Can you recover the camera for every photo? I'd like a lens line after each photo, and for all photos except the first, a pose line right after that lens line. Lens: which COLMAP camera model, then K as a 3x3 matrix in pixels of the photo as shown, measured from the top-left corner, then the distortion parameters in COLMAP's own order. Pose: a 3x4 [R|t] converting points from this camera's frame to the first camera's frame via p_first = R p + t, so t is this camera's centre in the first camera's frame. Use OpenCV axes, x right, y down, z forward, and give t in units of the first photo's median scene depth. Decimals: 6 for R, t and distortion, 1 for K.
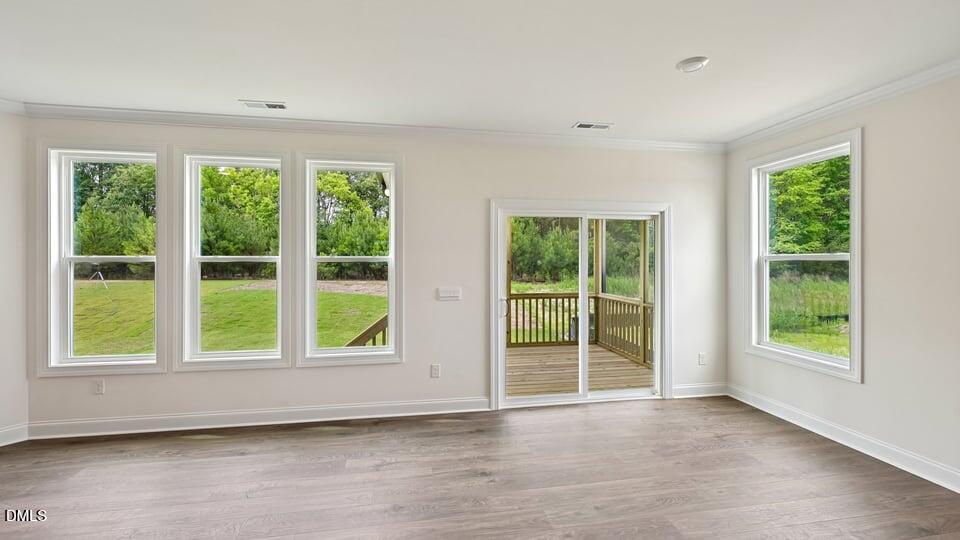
lens RADIAL K [[384.2, 0, 475.7], [0, 384.2, 262.0], [0, 0, 1]] dist [-0.000316, -0.000179]
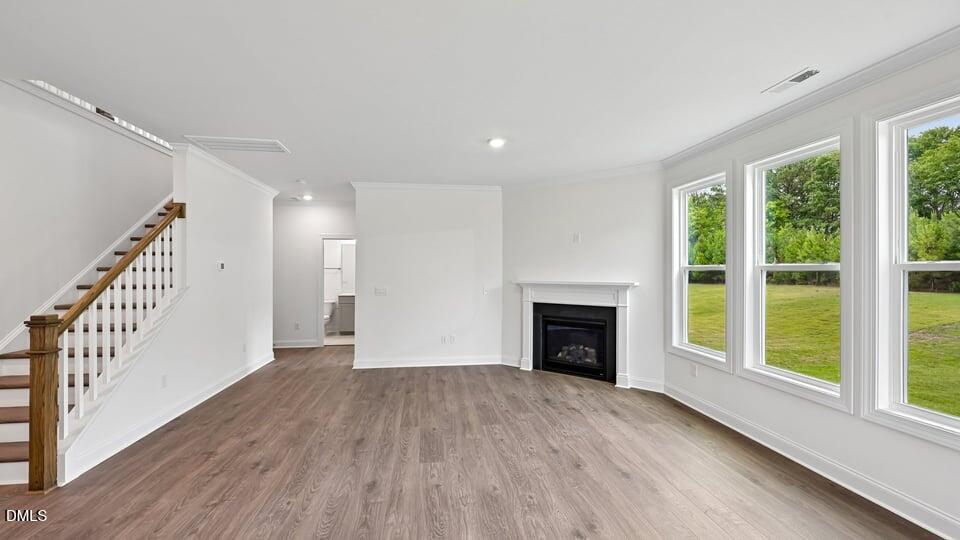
lens RADIAL K [[384.2, 0, 477.5], [0, 384.2, 269.5], [0, 0, 1]] dist [-0.000316, -0.000179]
pose [[-0.030231, -0.001341, -0.999542, 0.243959], [-0.001818, 0.999998, -0.001286, 0.000098], [0.999541, 0.001779, -0.030234, 0.277838]]
